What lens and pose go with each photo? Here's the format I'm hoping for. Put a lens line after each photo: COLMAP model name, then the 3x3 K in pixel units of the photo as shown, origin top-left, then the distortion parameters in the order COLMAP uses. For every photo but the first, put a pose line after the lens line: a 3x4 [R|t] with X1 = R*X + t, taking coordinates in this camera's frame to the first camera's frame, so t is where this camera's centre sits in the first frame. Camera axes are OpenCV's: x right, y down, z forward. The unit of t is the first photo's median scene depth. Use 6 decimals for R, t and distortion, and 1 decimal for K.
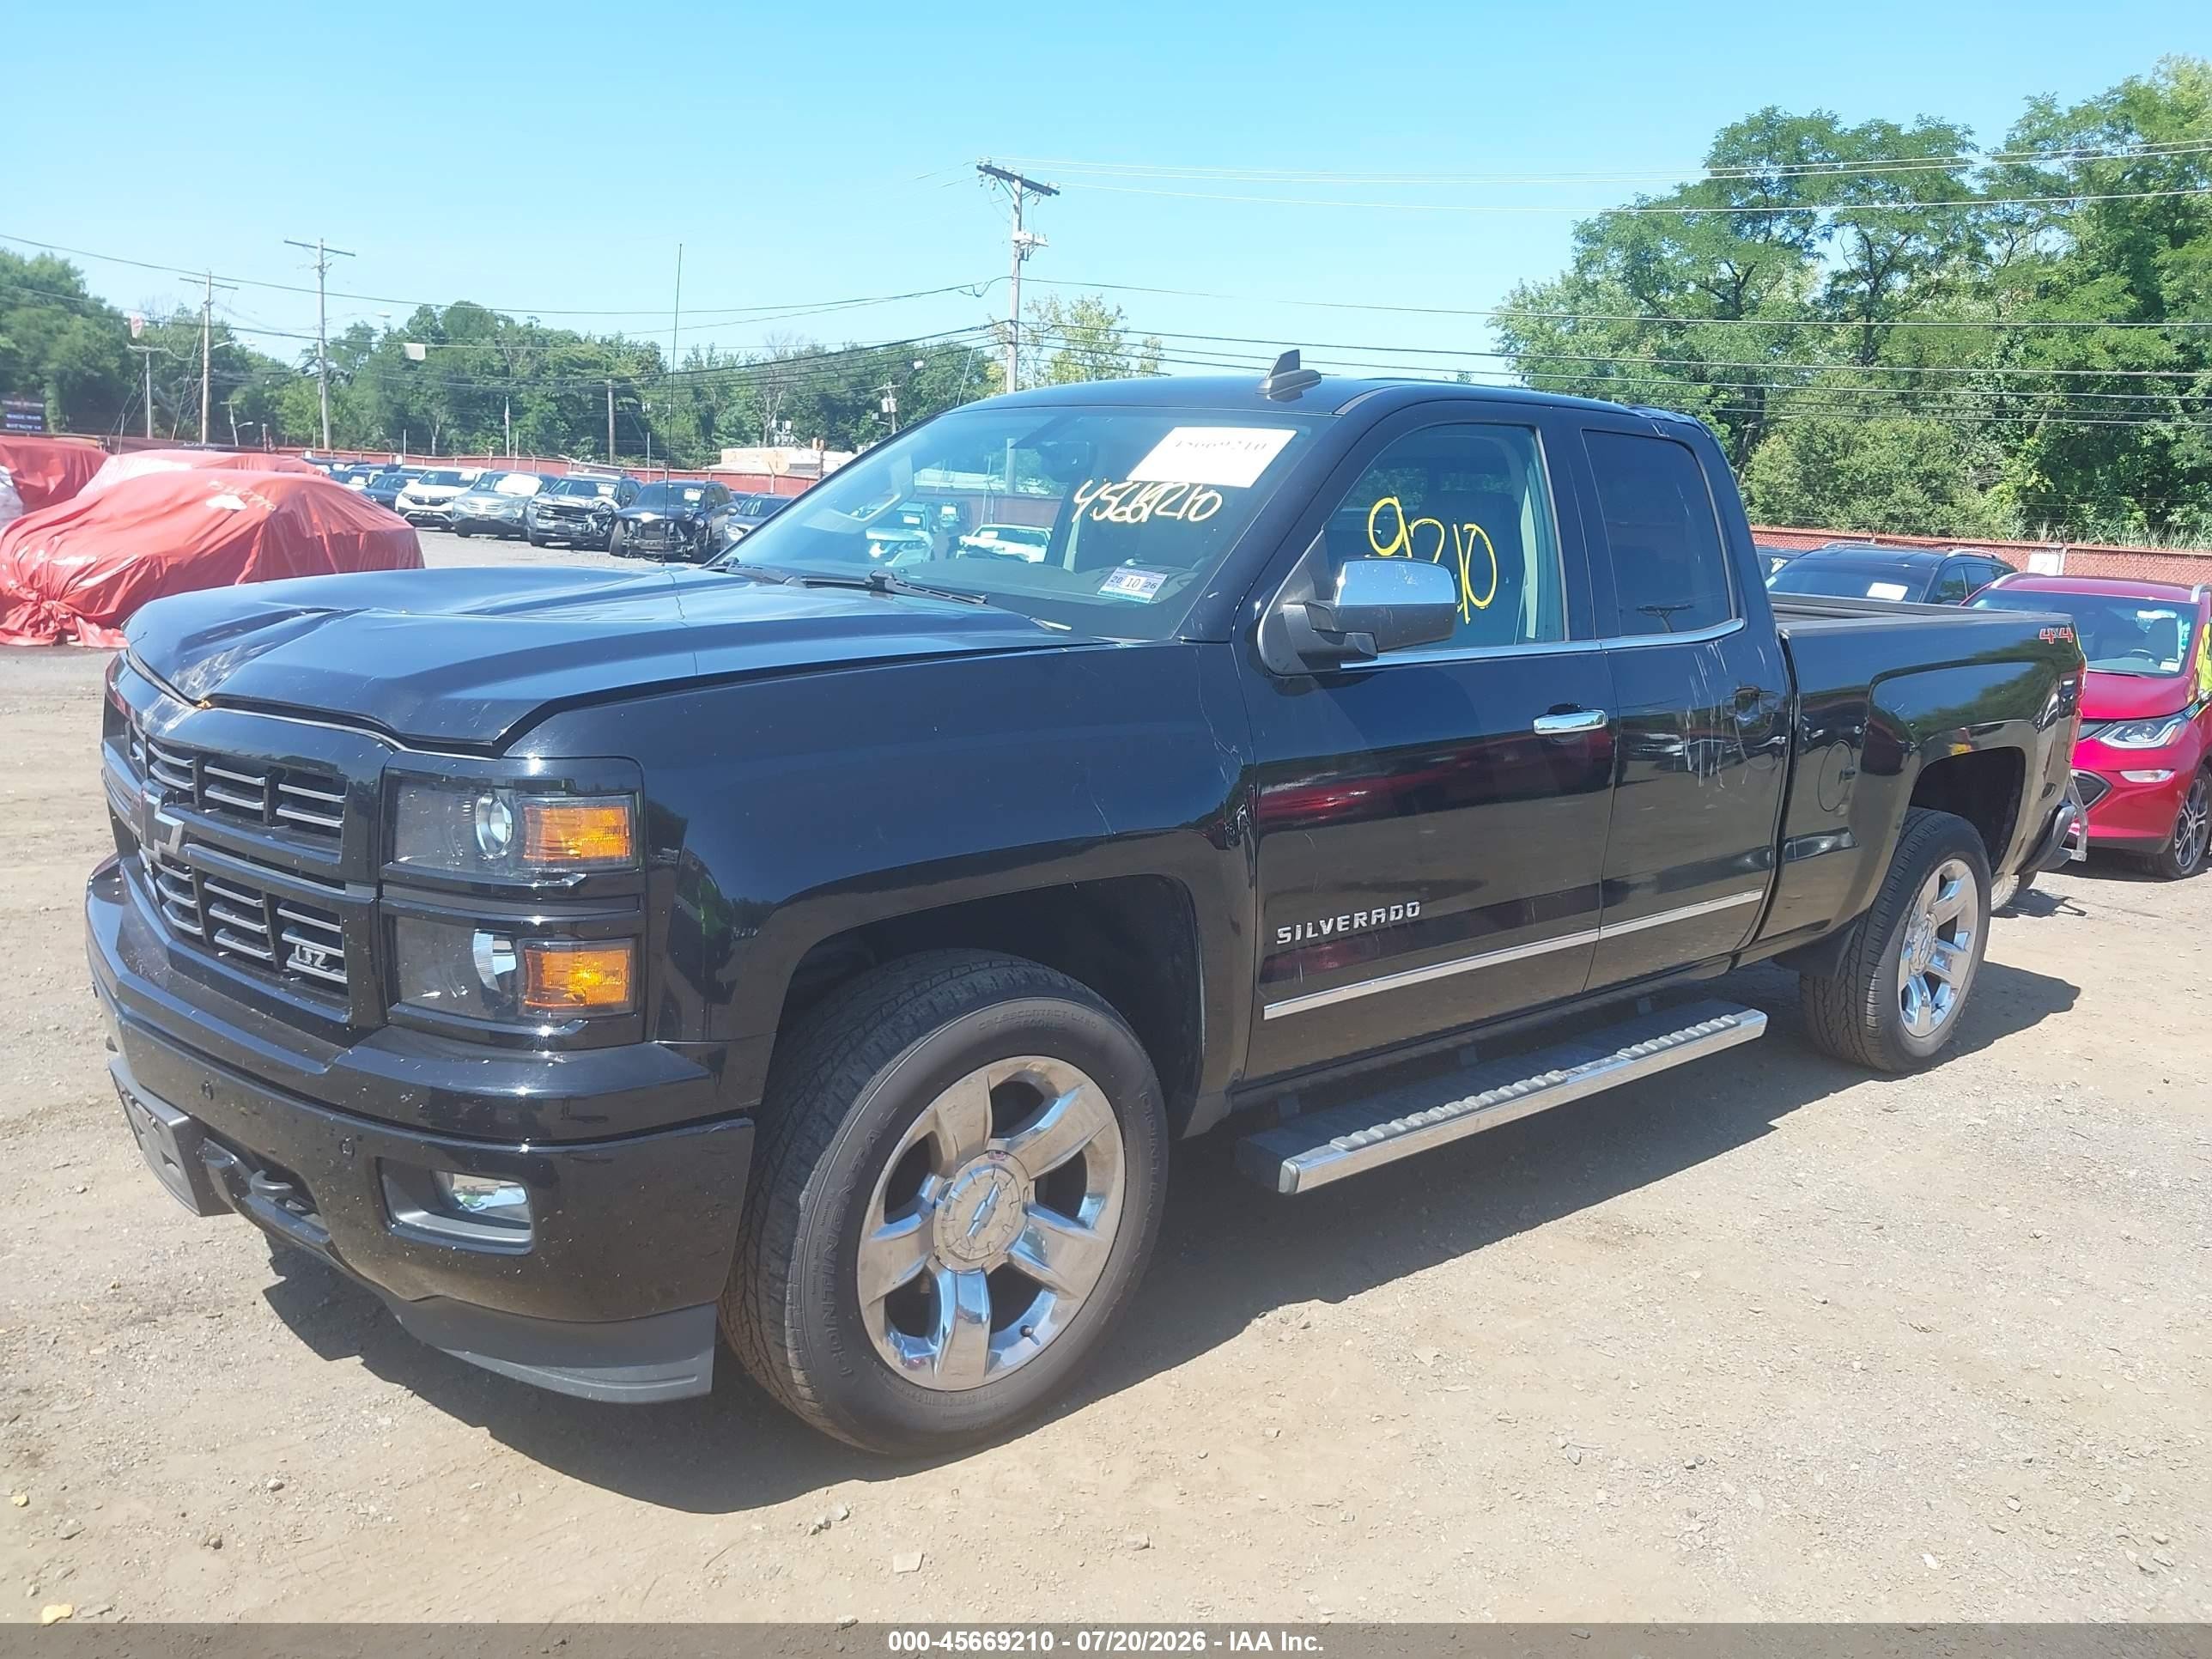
lens RADIAL K [[1757.1, 0, 1106.0], [0, 1757.1, 814.2], [0, 0, 1]] dist [0.008914, -0.004410]
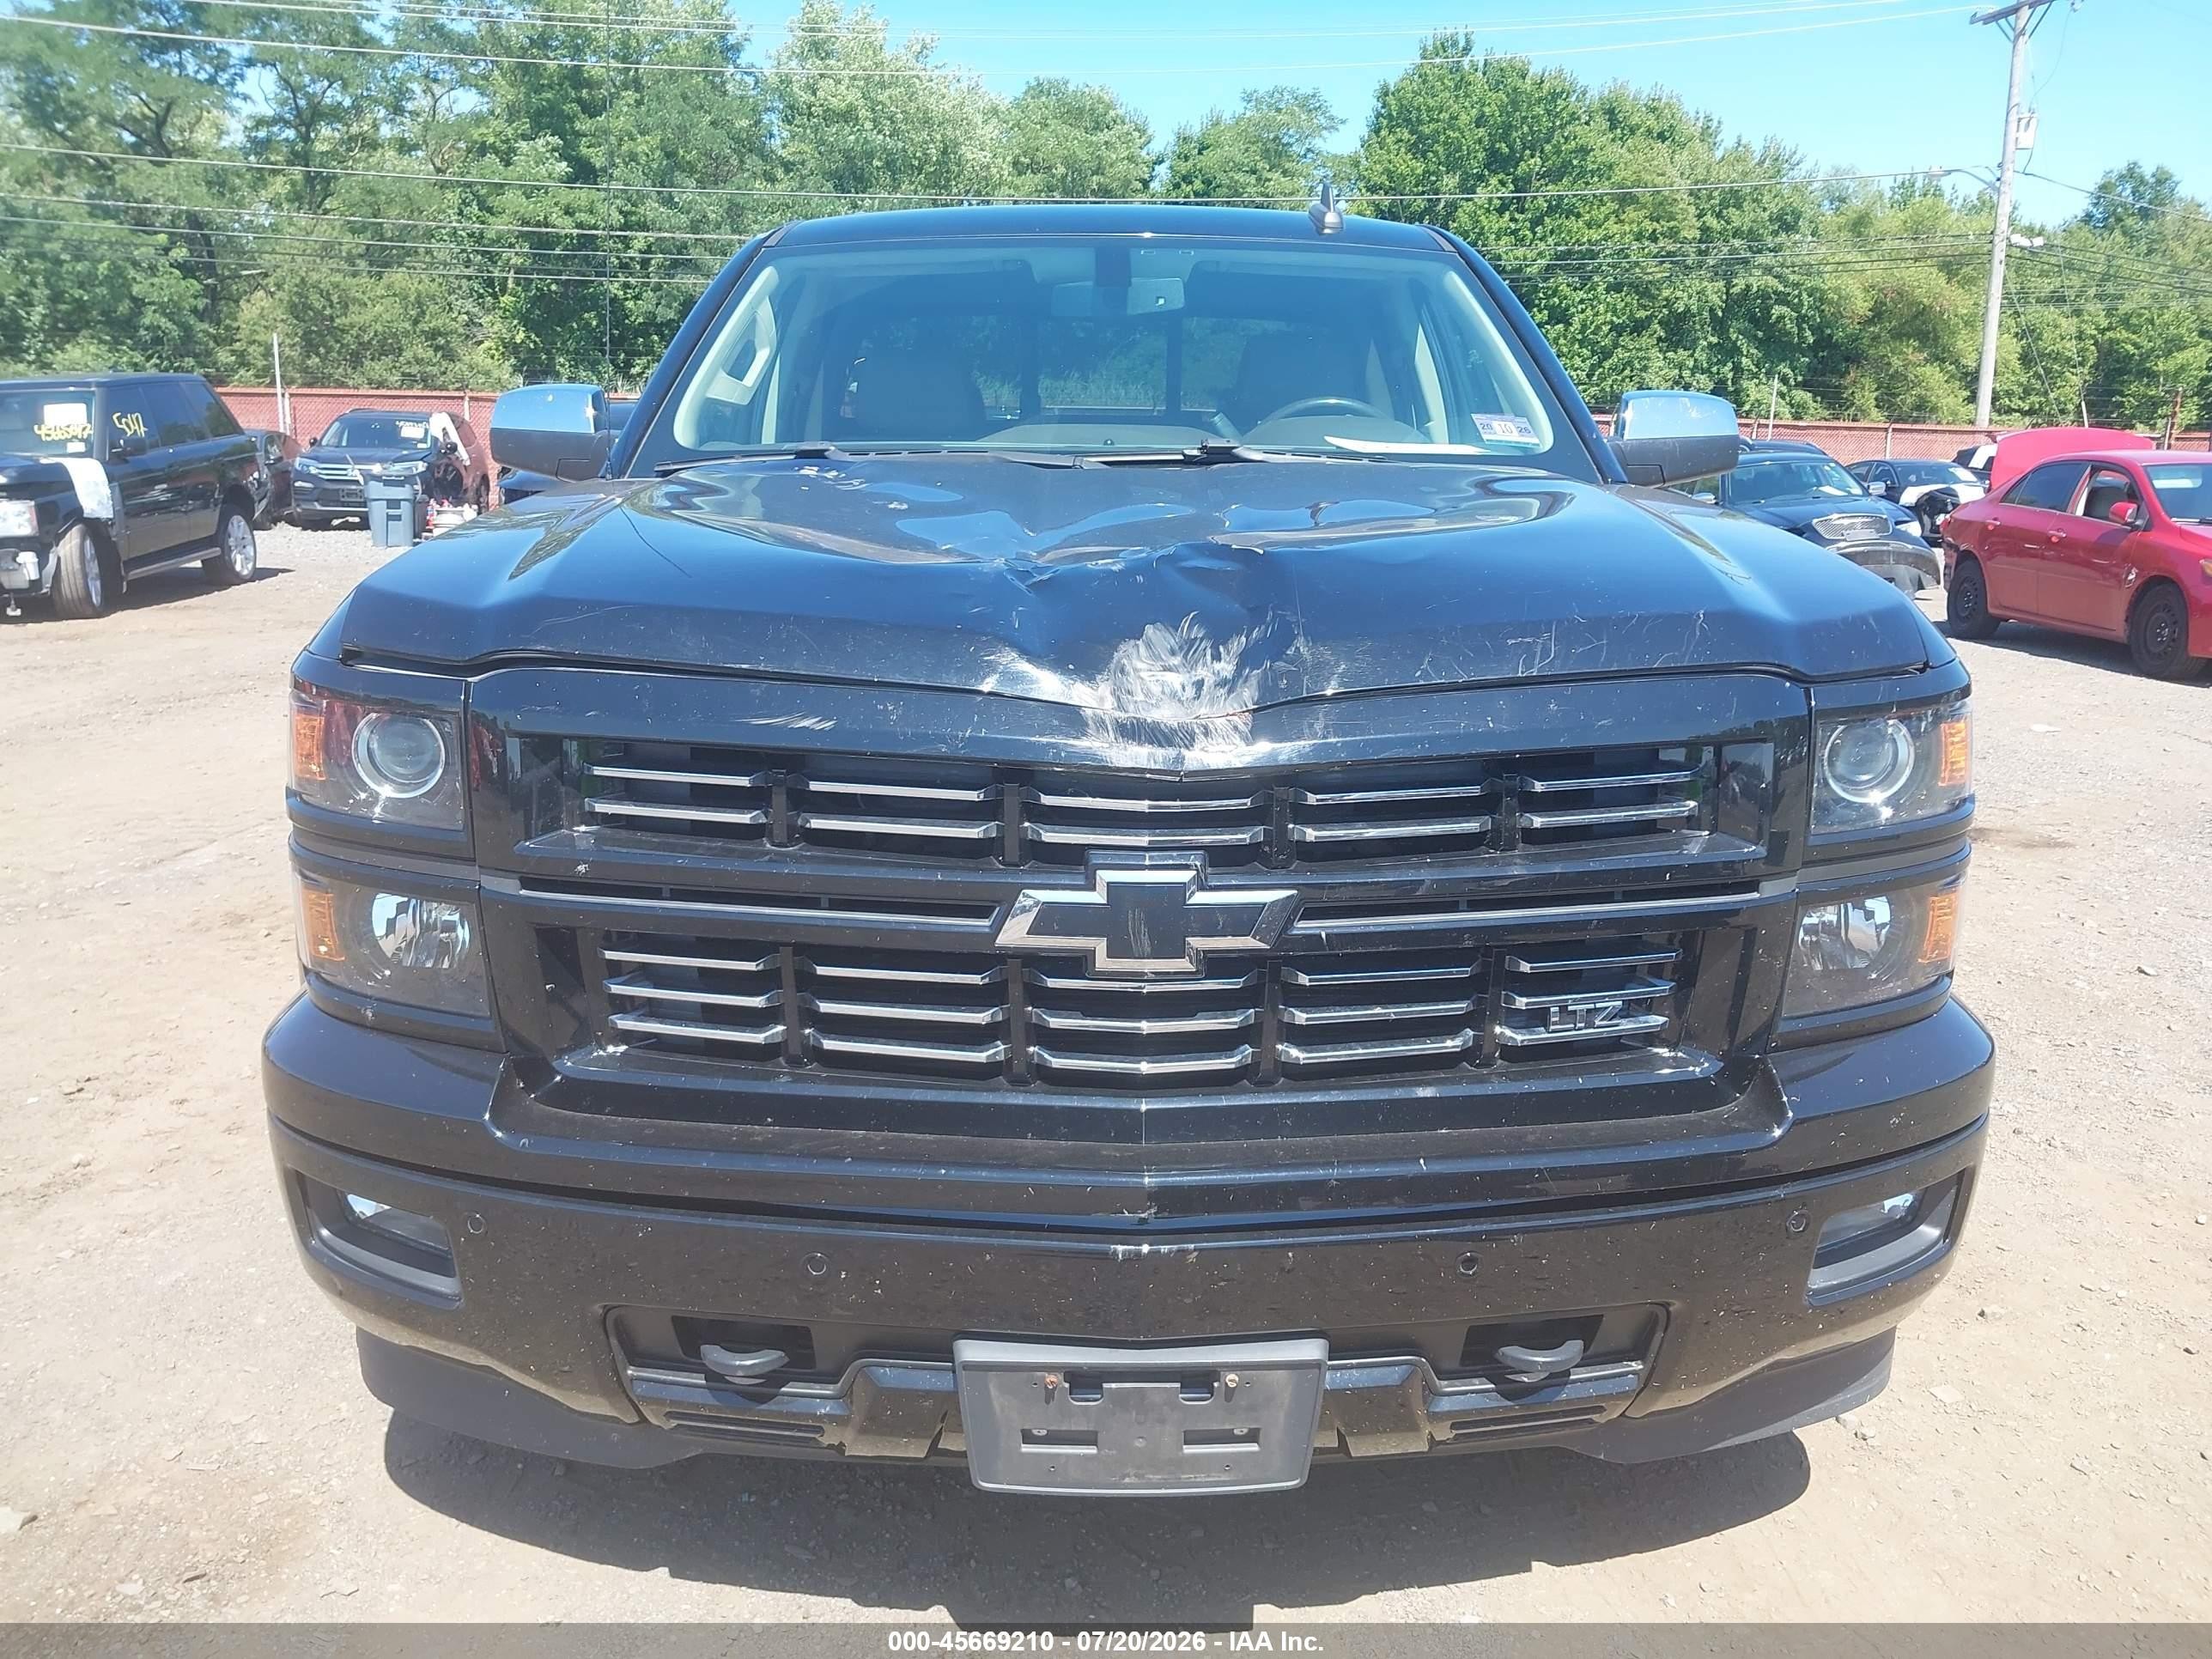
lens RADIAL K [[1757.1, 0, 1107.5], [0, 1757.1, 825.8], [0, 0, 1]] dist [0.008914, -0.004410]
pose [[0.663015, -0.218638, 0.715967, -0.185737], [0.159753, 0.975692, 0.150013, -0.022189], [-0.731362, 0.014917, 0.681826, 0.115764]]
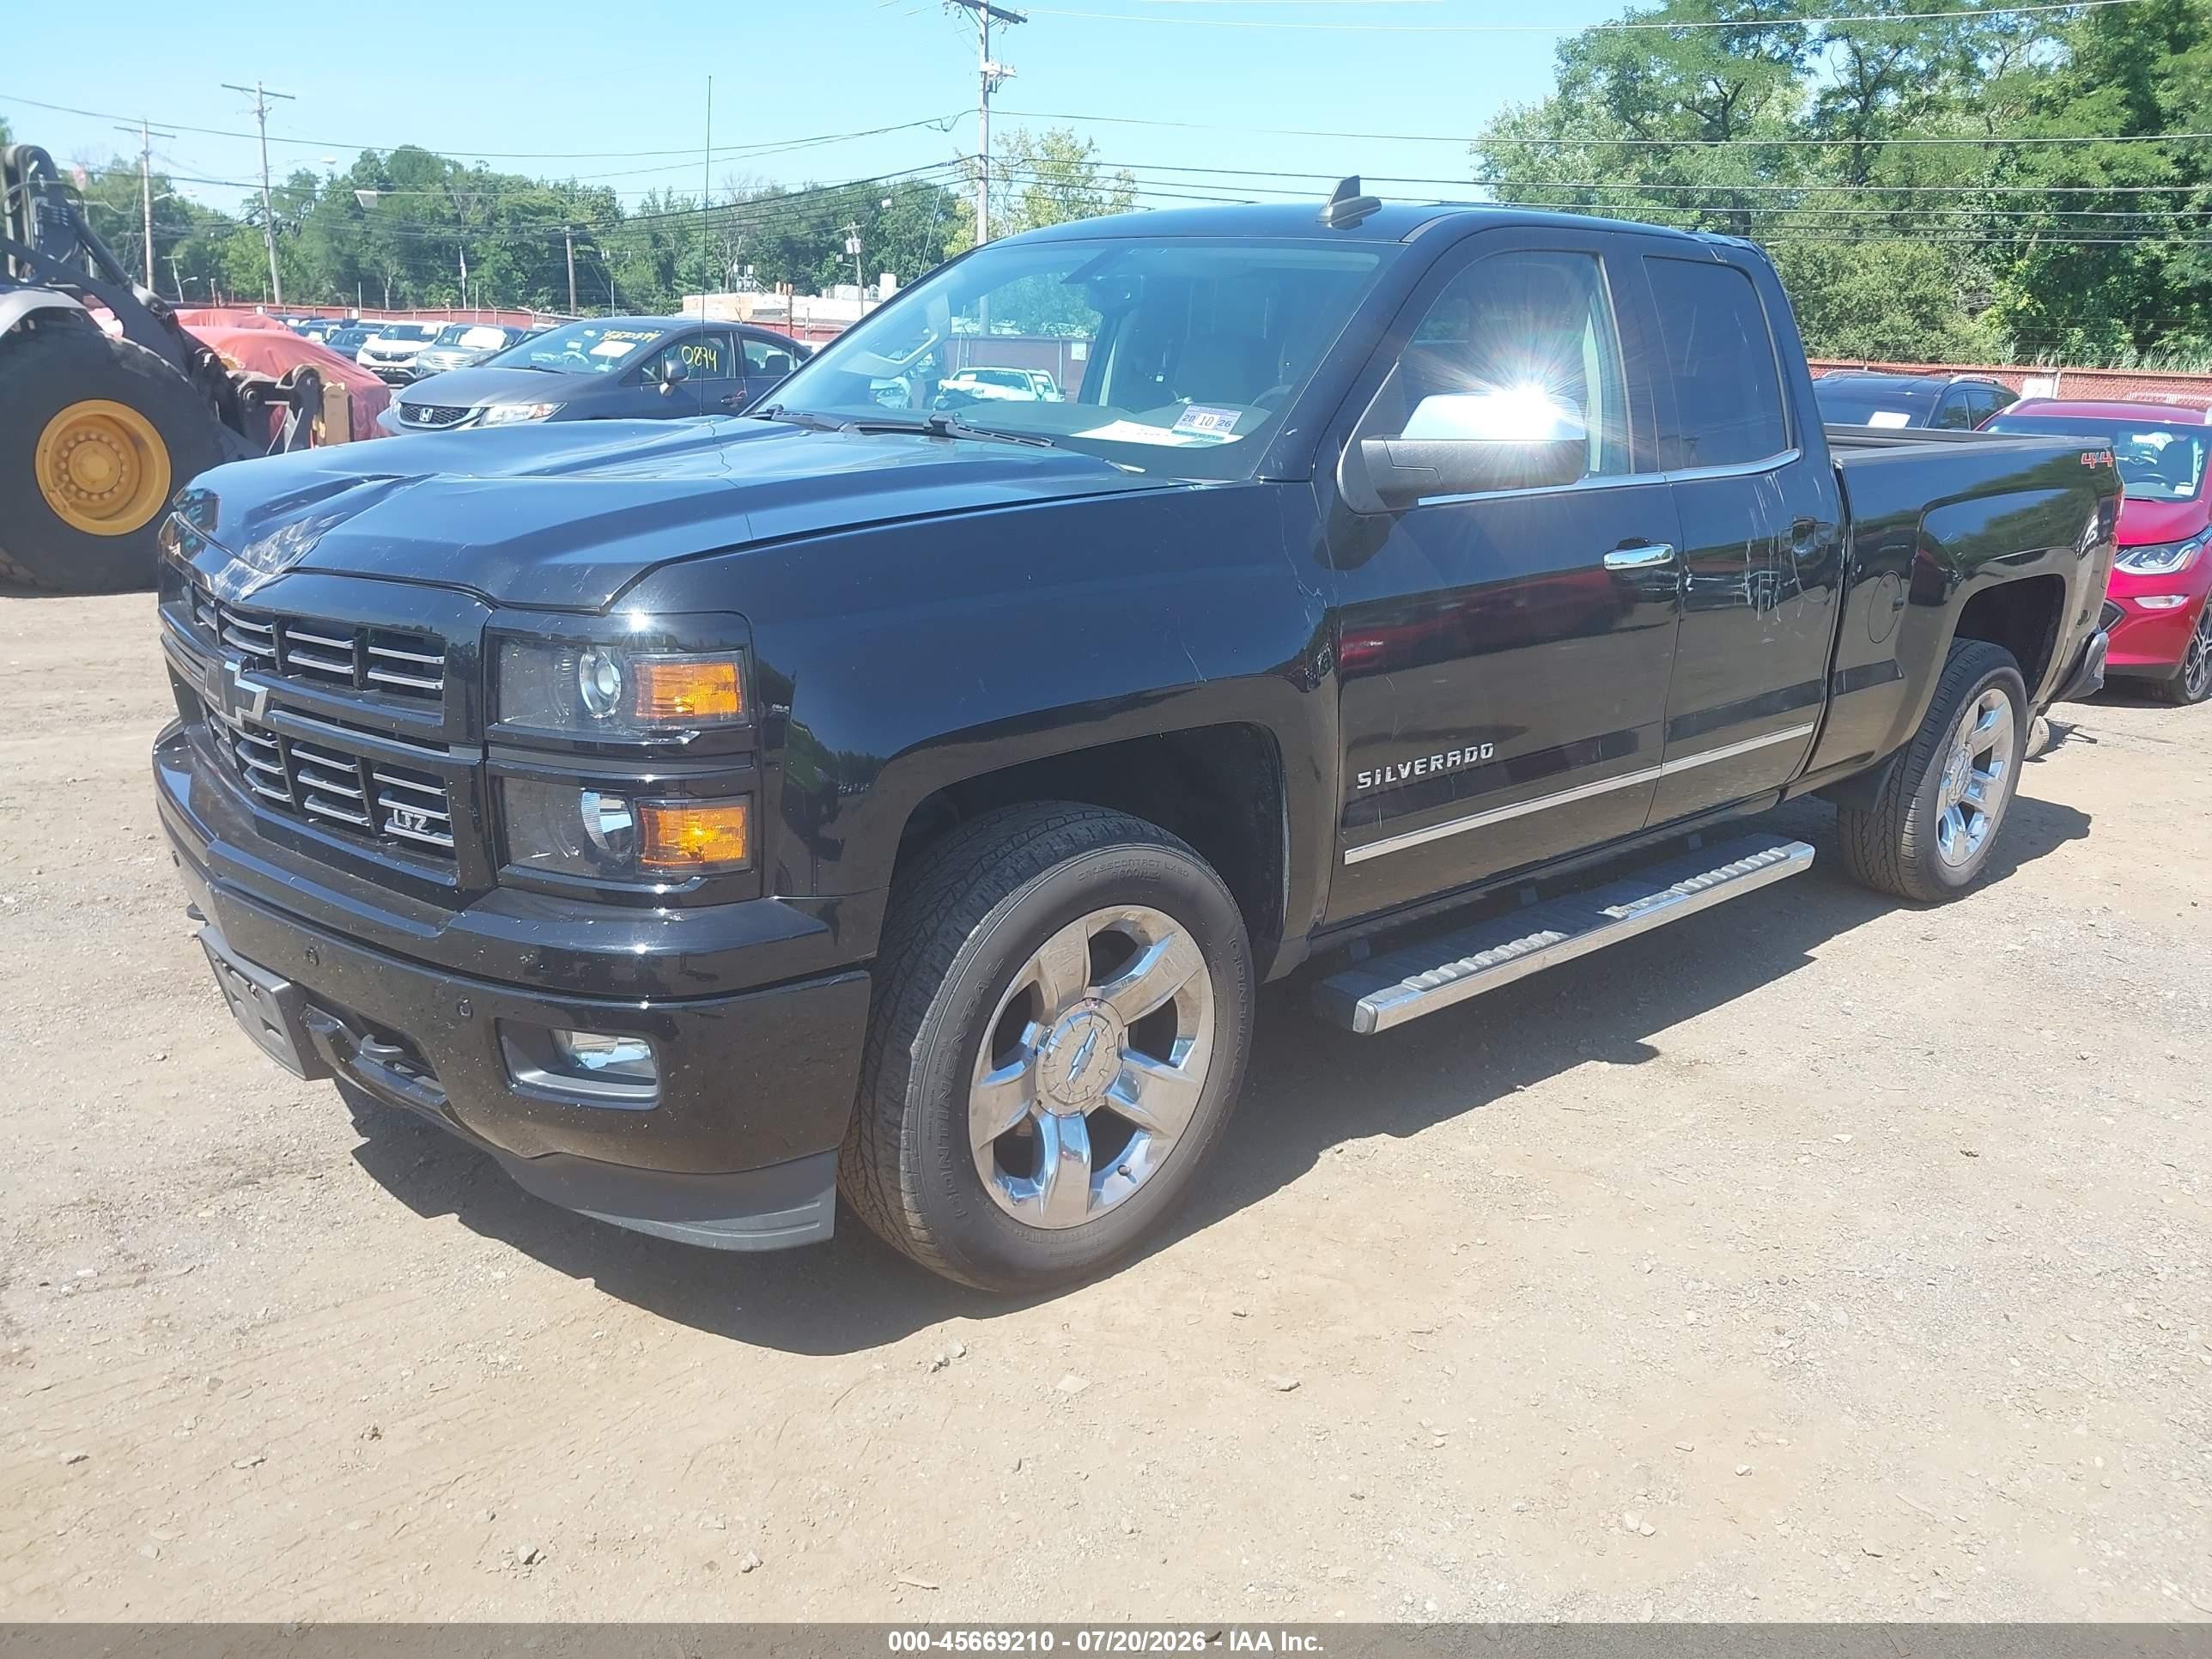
lens RADIAL K [[1757.1, 0, 1103.6], [0, 1757.1, 814.3], [0, 0, 1]] dist [0.008914, -0.004410]
pose [[0.999708, -0.022036, 0.009873, -0.012531], [0.021114, 0.996125, 0.085381, 0.000197], [-0.011716, -0.085148, 0.996299, 0.001395]]
